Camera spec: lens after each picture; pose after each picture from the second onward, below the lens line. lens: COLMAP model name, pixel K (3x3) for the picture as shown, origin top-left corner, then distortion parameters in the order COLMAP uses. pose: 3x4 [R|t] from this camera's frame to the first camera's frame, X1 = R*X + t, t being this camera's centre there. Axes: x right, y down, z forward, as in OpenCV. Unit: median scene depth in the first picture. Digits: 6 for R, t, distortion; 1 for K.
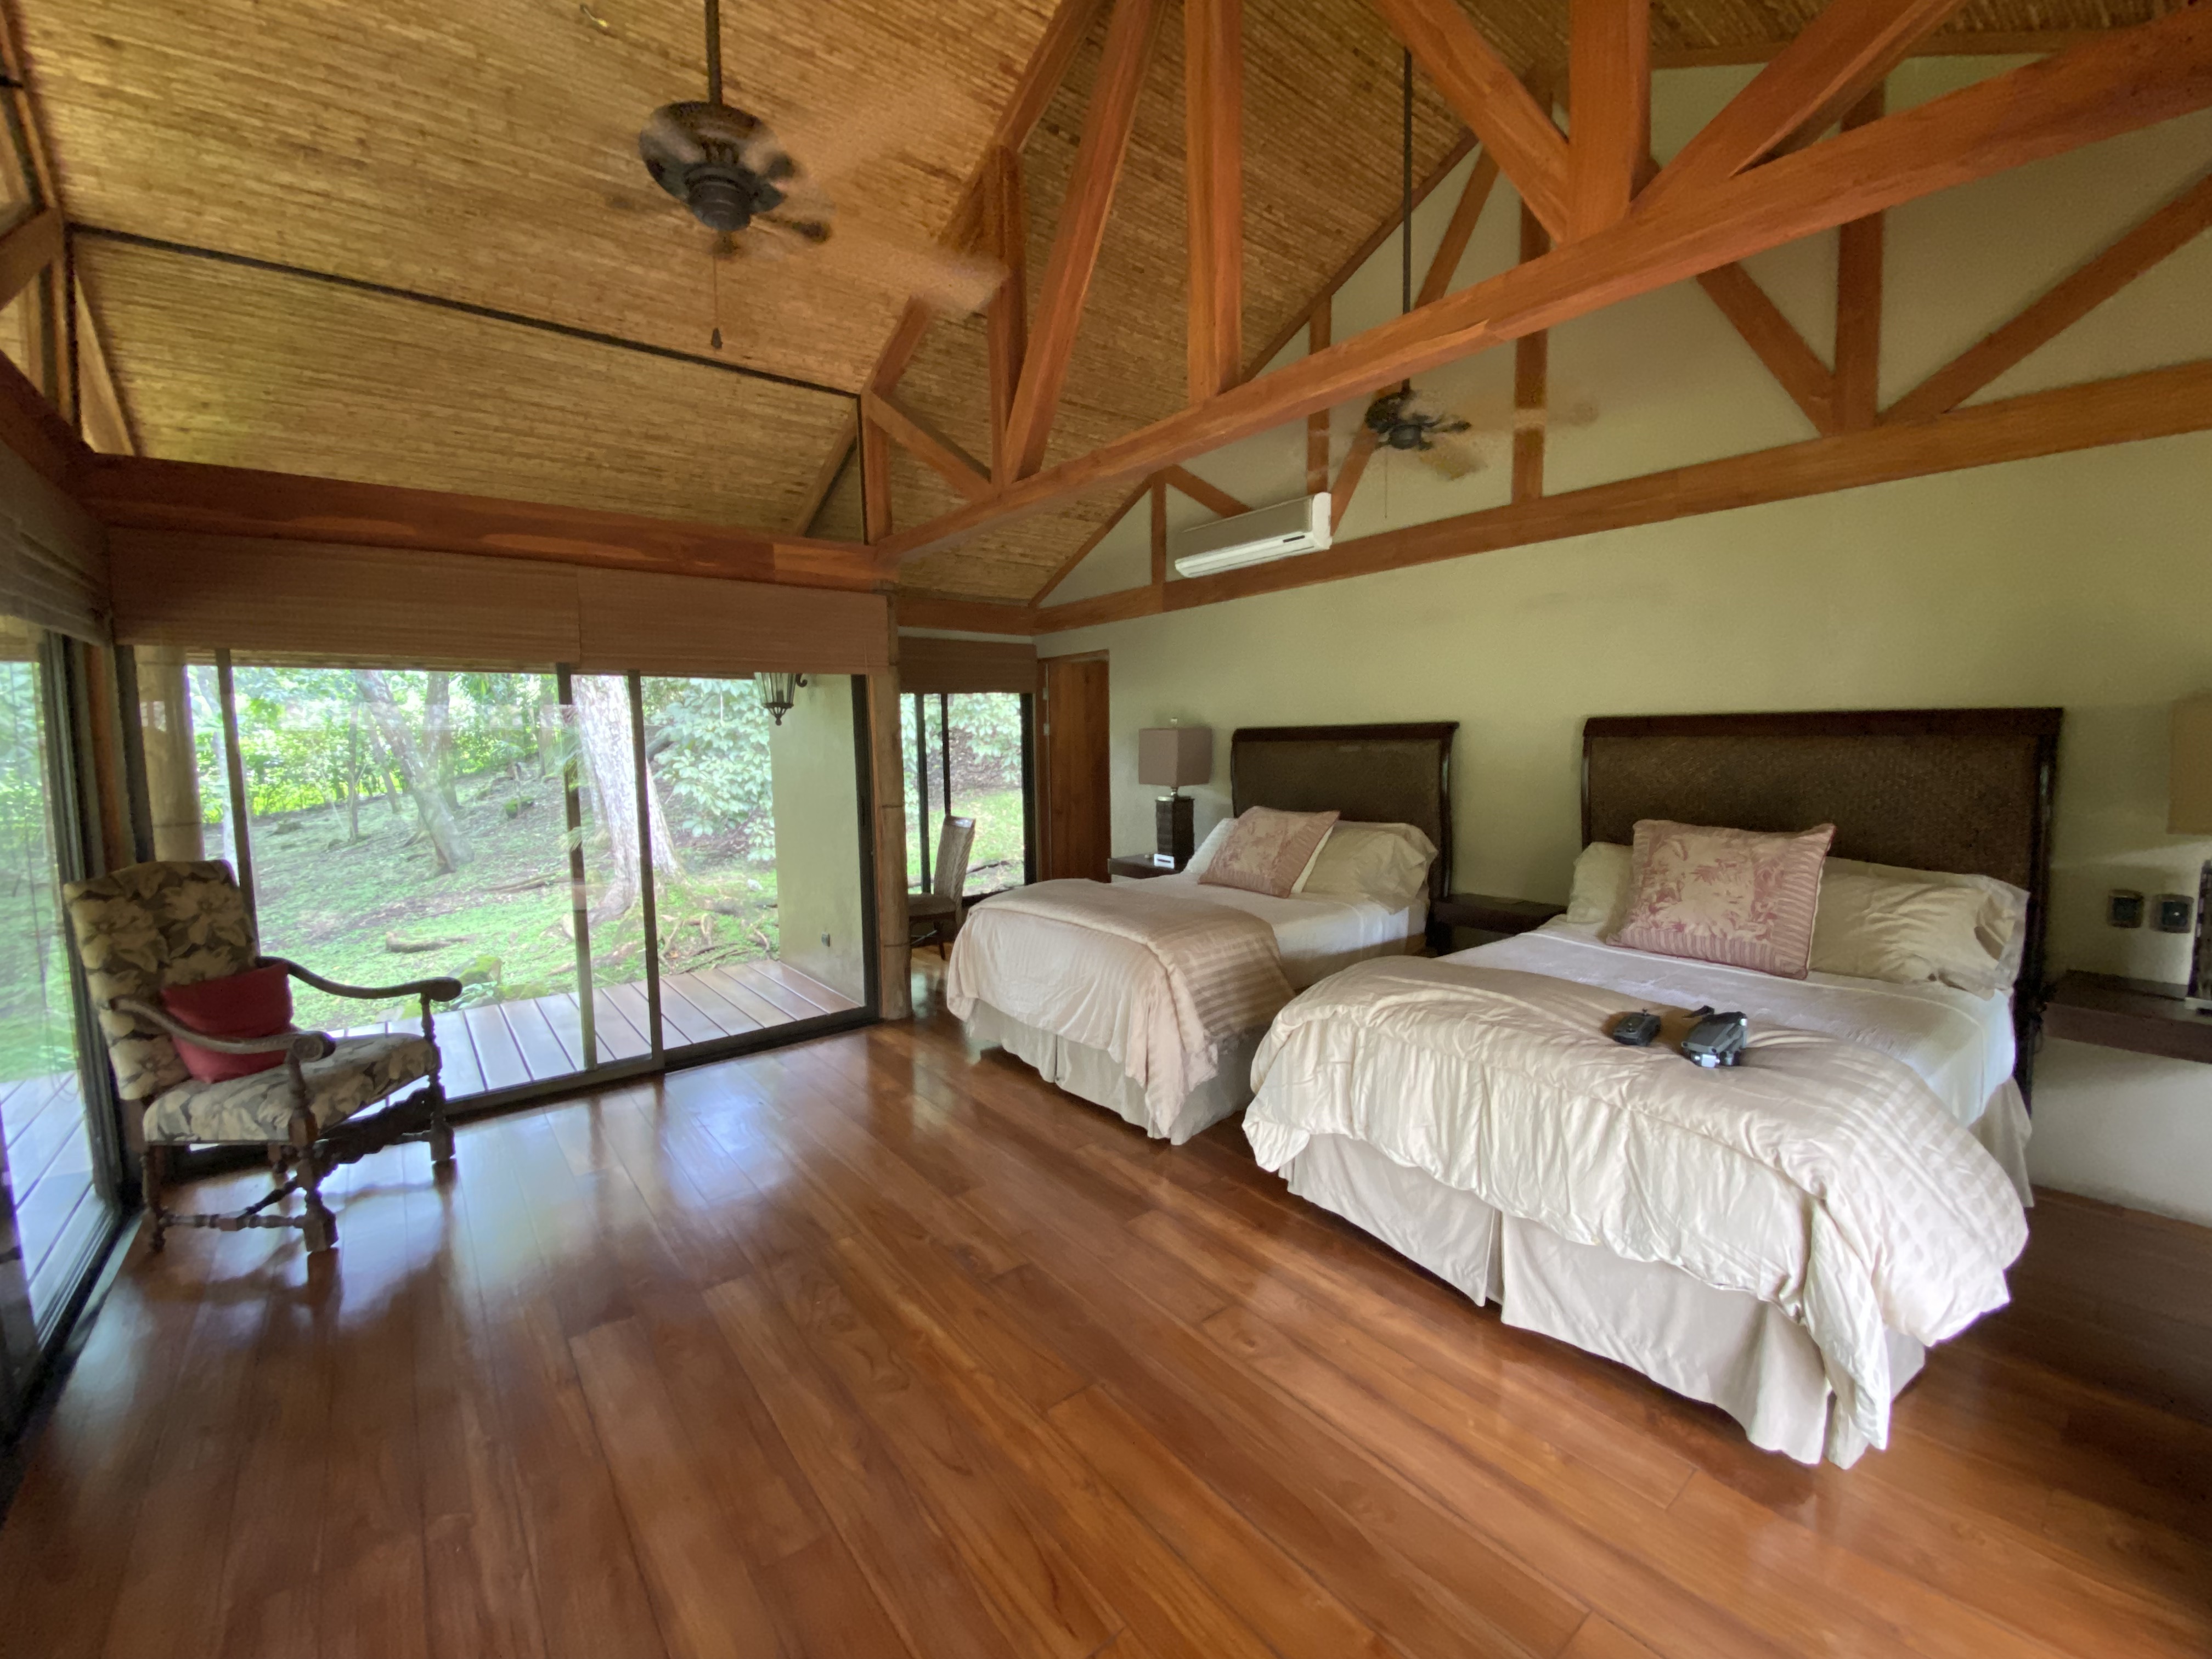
lens RADIAL K [[891.2, 0, 1106.0], [0, 891.2, 829.5], [0, 0, 1]] dist [-0.000179, -0.012948]
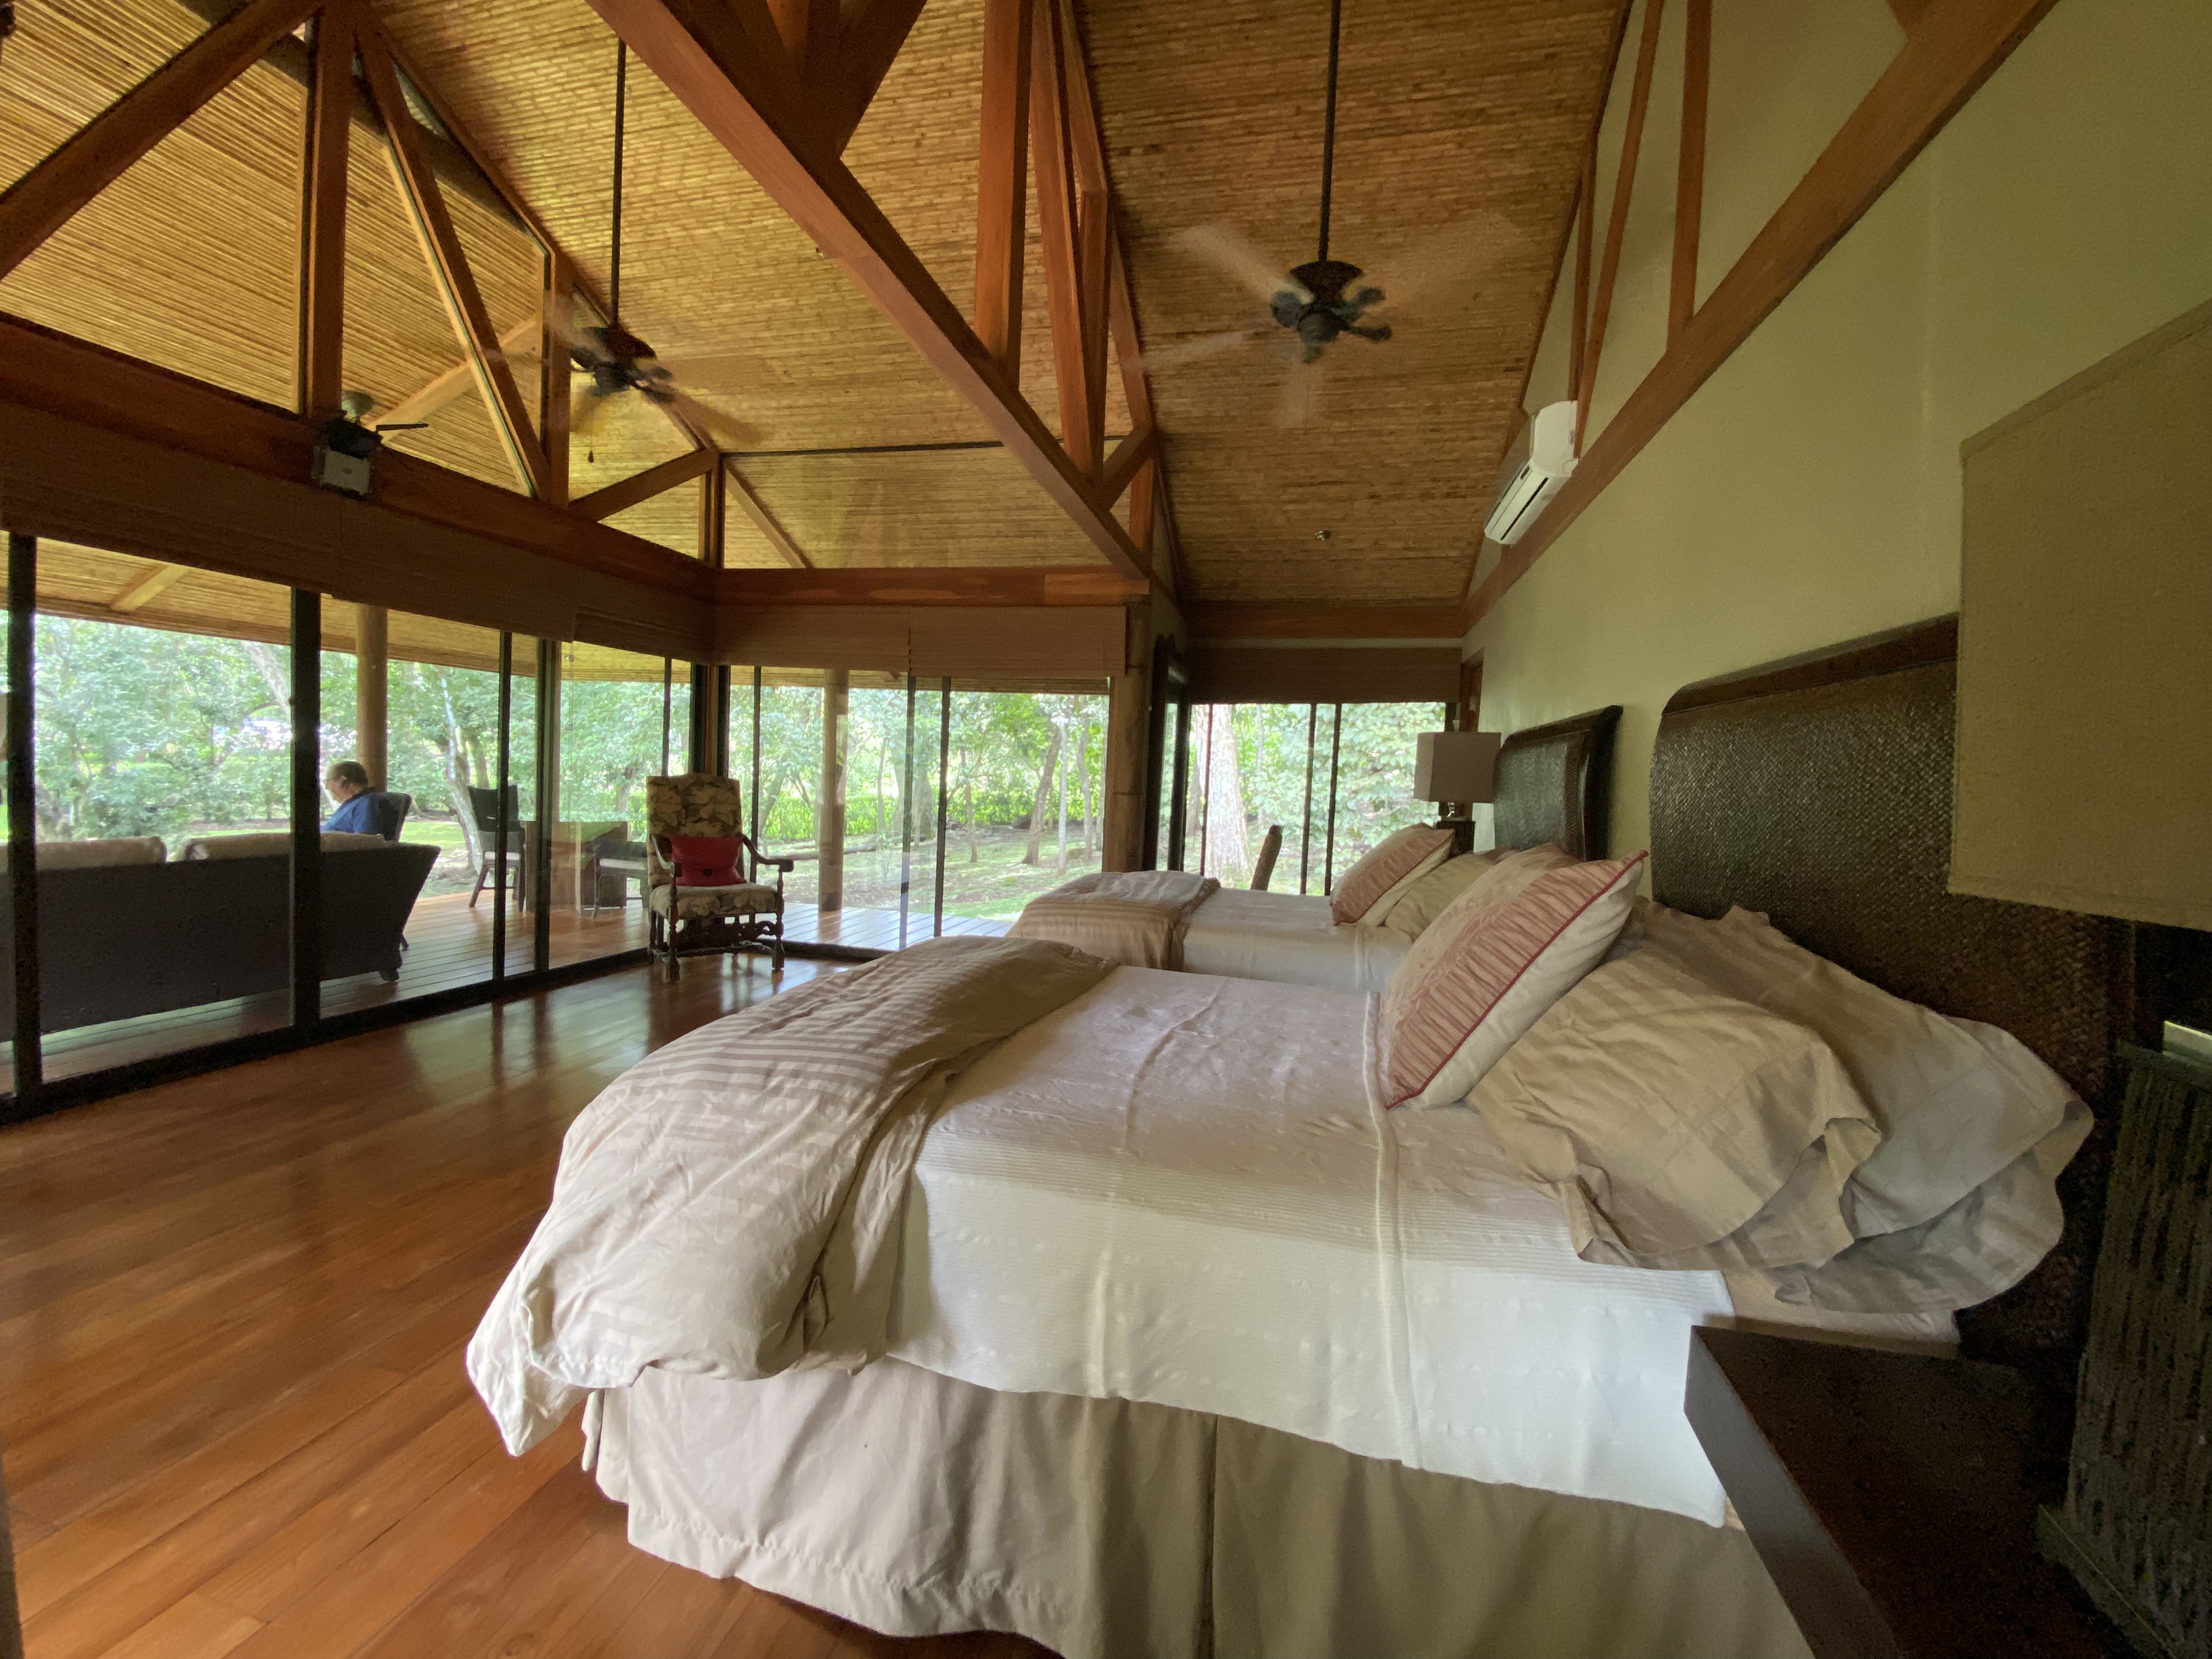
lens RADIAL K [[891.2, 0, 1106.0], [0, 891.2, 829.5], [0, 0, 1]] dist [-0.000179, -0.012948]
pose [[0.600198, 0.092315, -0.794506, 0.833290], [-0.133725, 0.990918, 0.014116, 0.008343], [0.788593, 0.097773, 0.607092, 0.408924]]
